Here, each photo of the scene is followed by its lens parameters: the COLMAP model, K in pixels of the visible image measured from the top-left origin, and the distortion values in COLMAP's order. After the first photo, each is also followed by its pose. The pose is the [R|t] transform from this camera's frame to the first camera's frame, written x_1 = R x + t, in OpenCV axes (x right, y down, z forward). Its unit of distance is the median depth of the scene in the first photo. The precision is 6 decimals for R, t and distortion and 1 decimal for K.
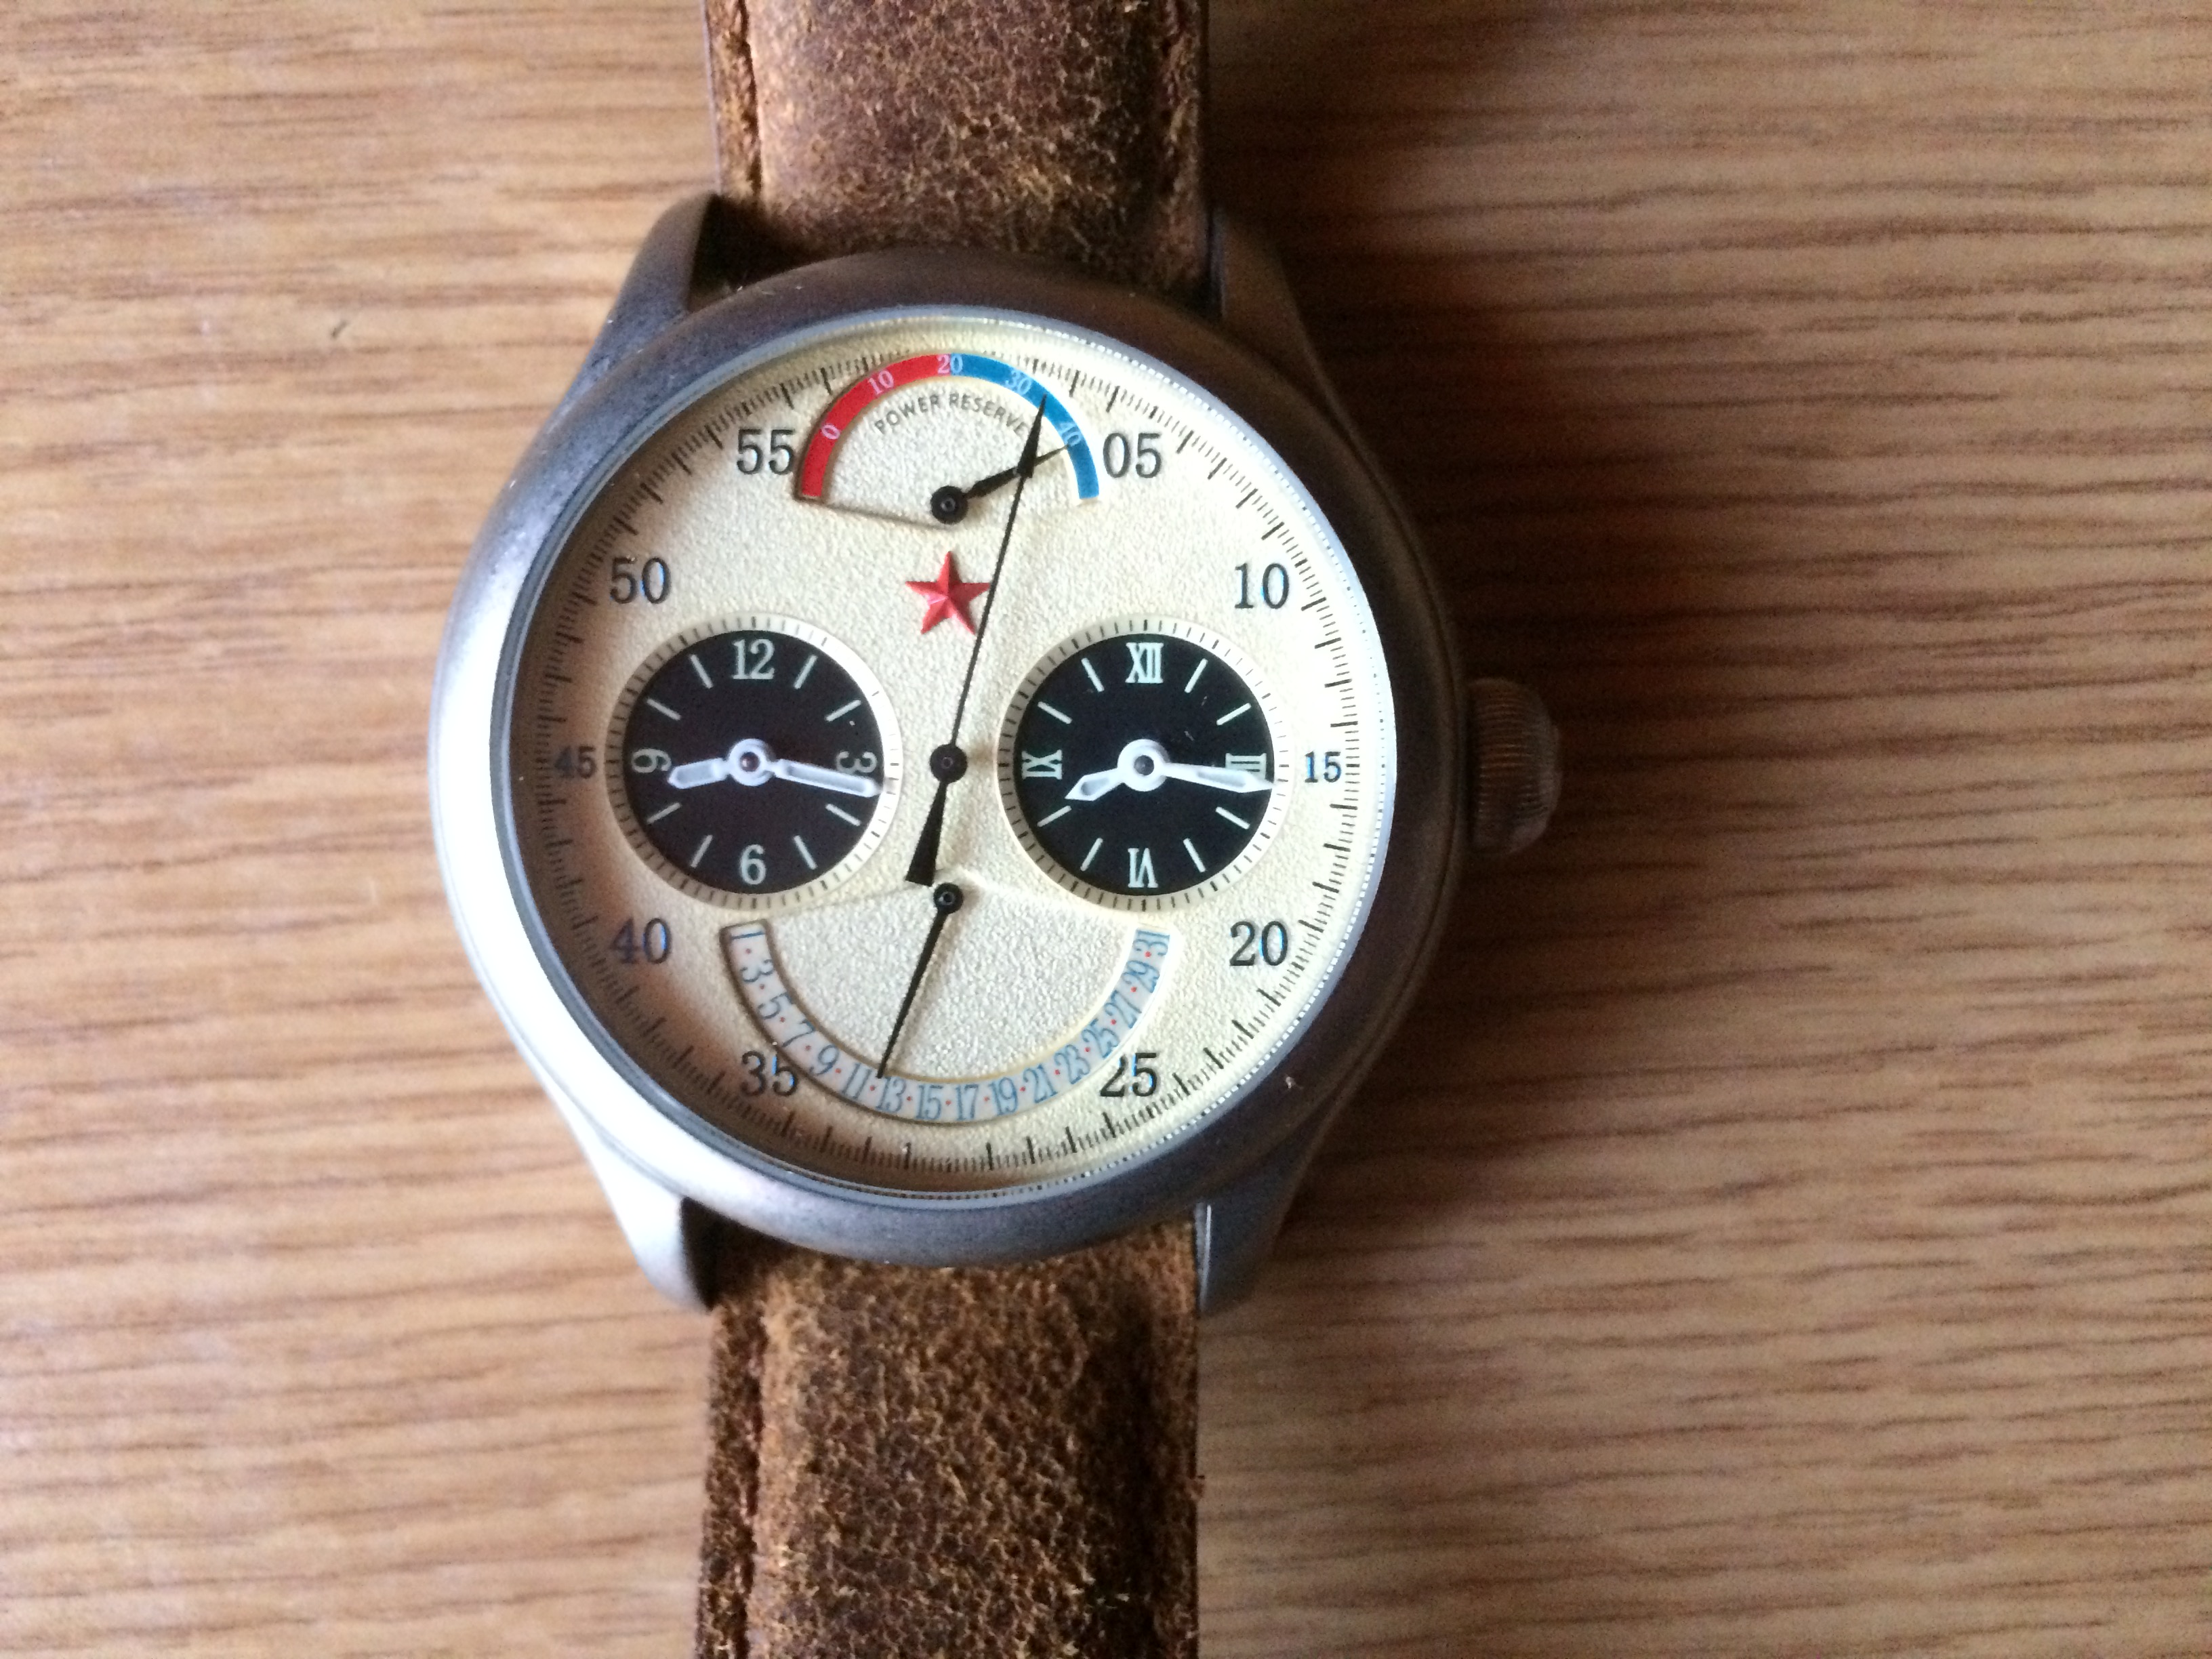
lens RADIAL K [[1857.5, 0, 1119.7], [0, 1857.5, 791.5], [0, 0, 1]] dist [0.043637, -0.092346]
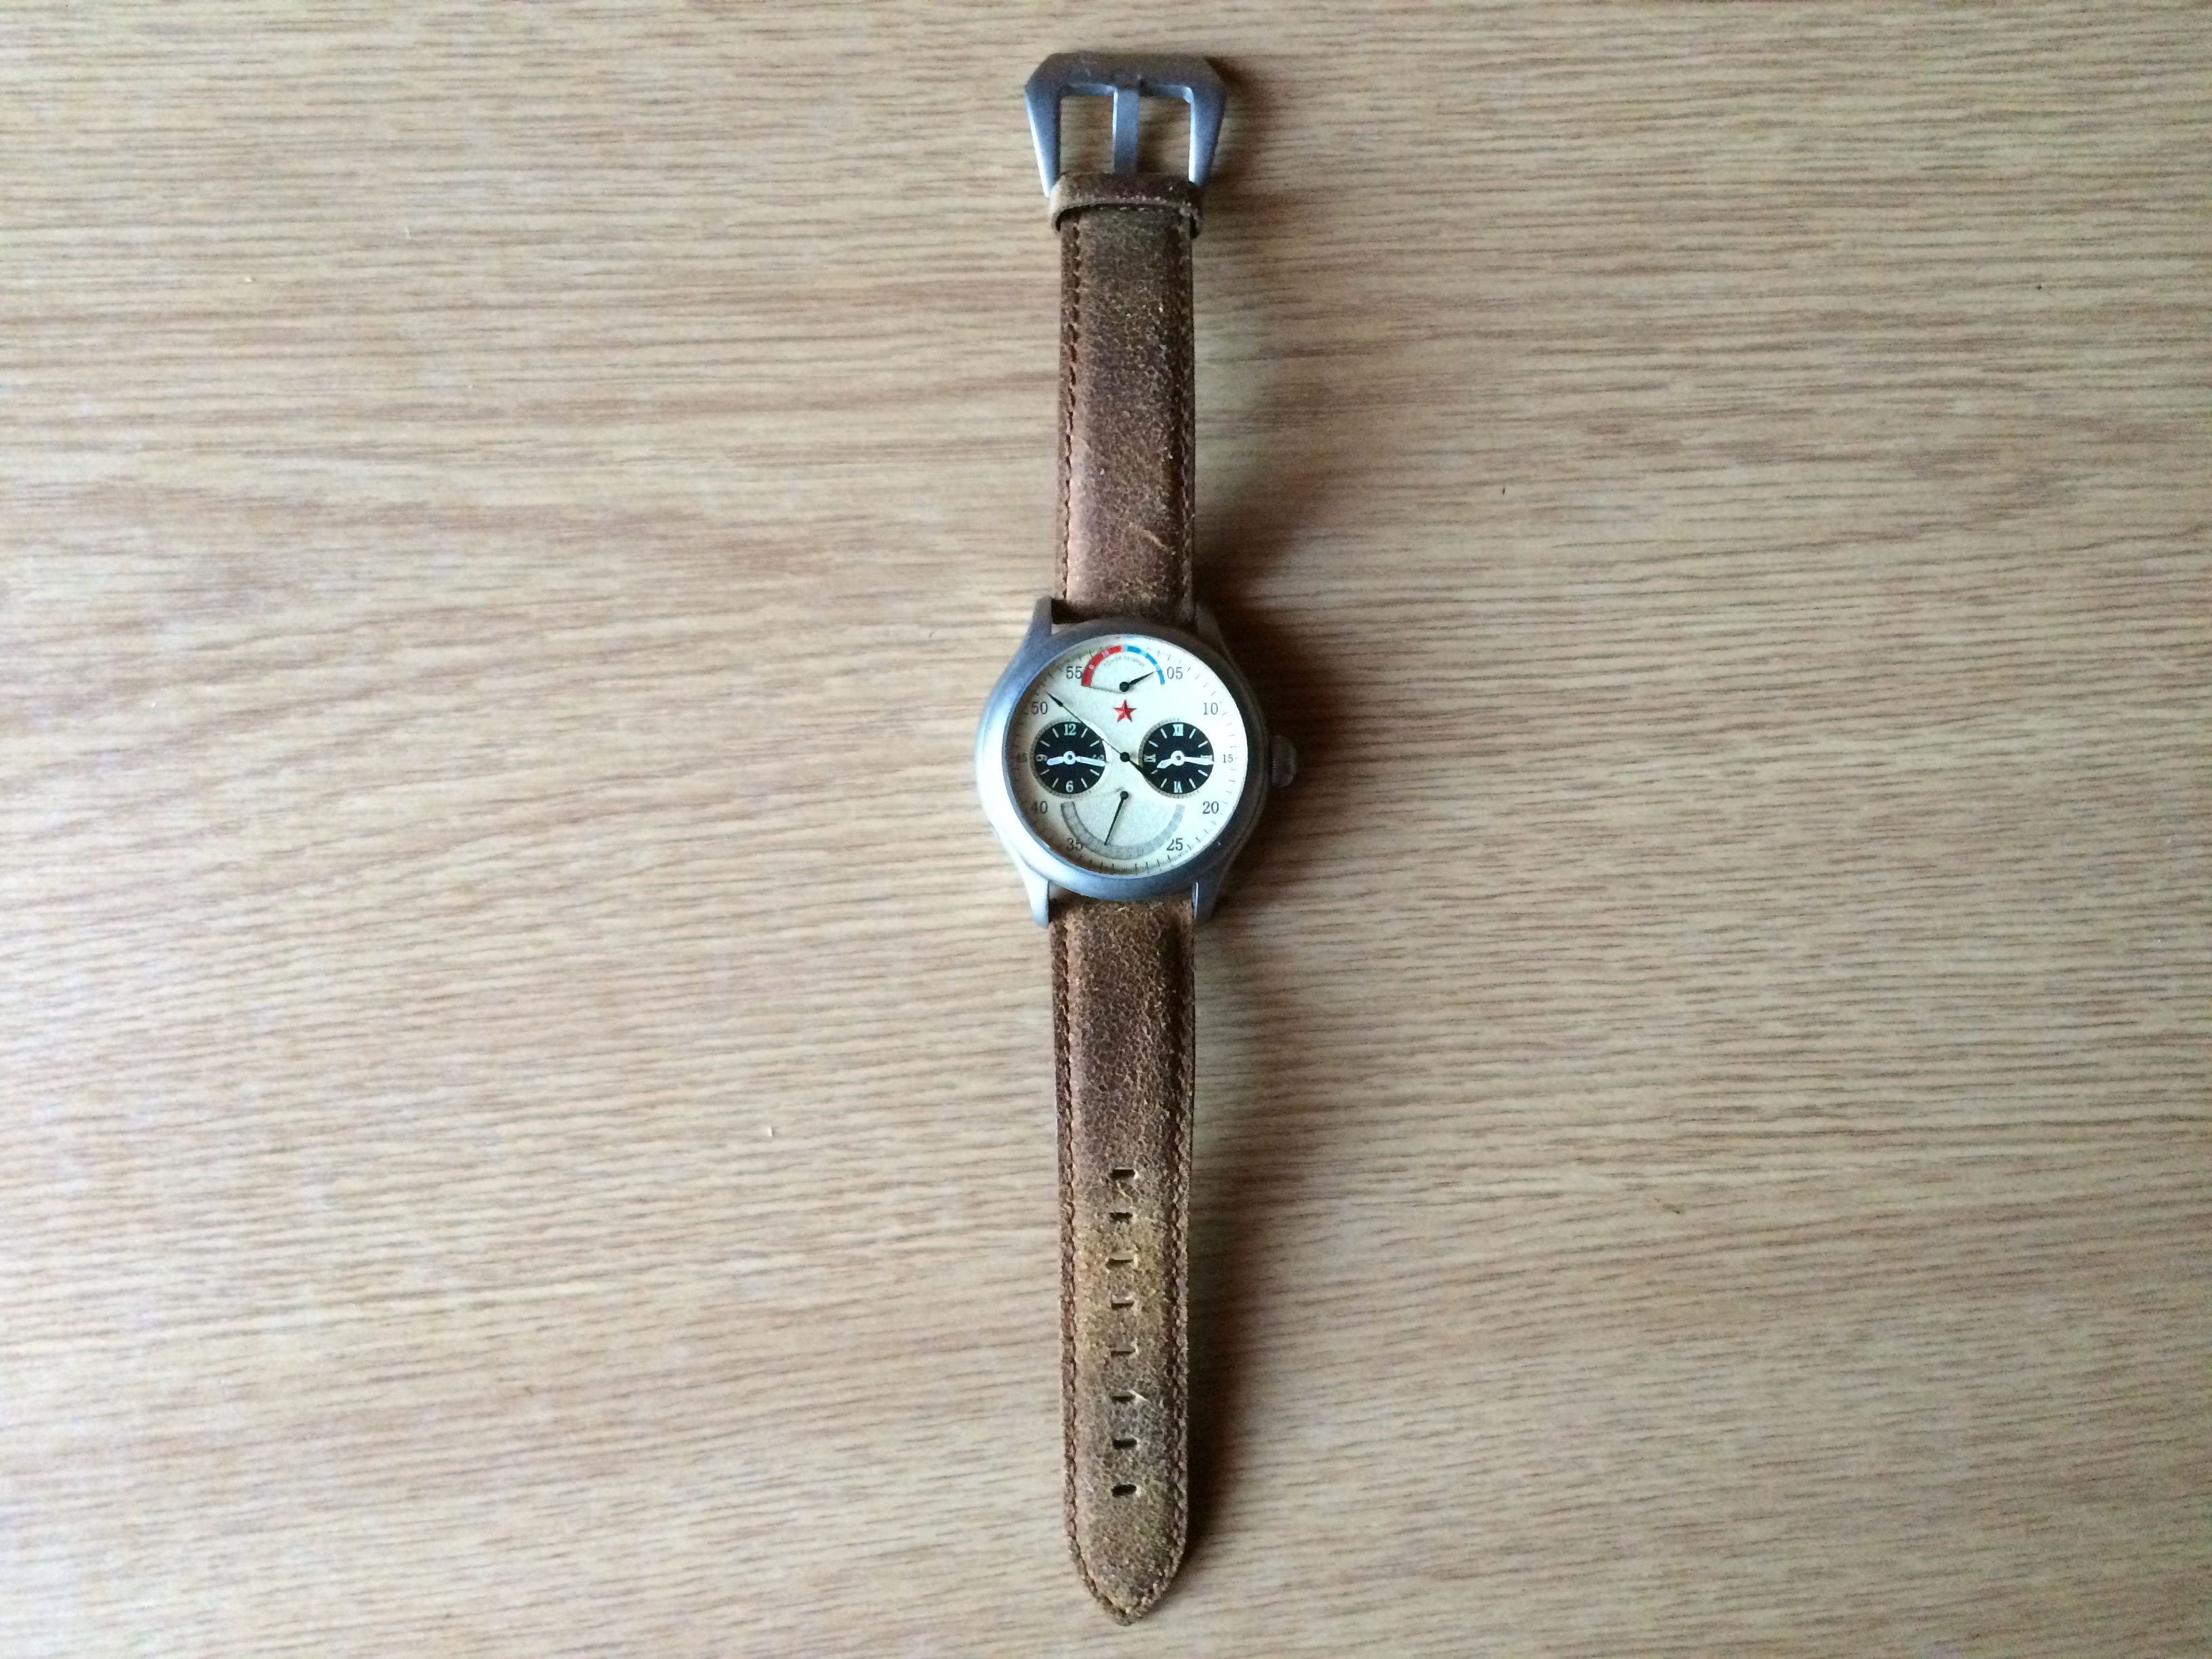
lens RADIAL K [[1857.5, 0, 1116.0], [0, 1857.5, 830.6], [0, 0, 1]] dist [0.043637, -0.092346]
pose [[0.999762, -0.005614, 0.021061, -0.160200], [0.006959, 0.997903, -0.064356, 0.310683], [-0.020655, 0.064487, 0.997705, -2.246716]]
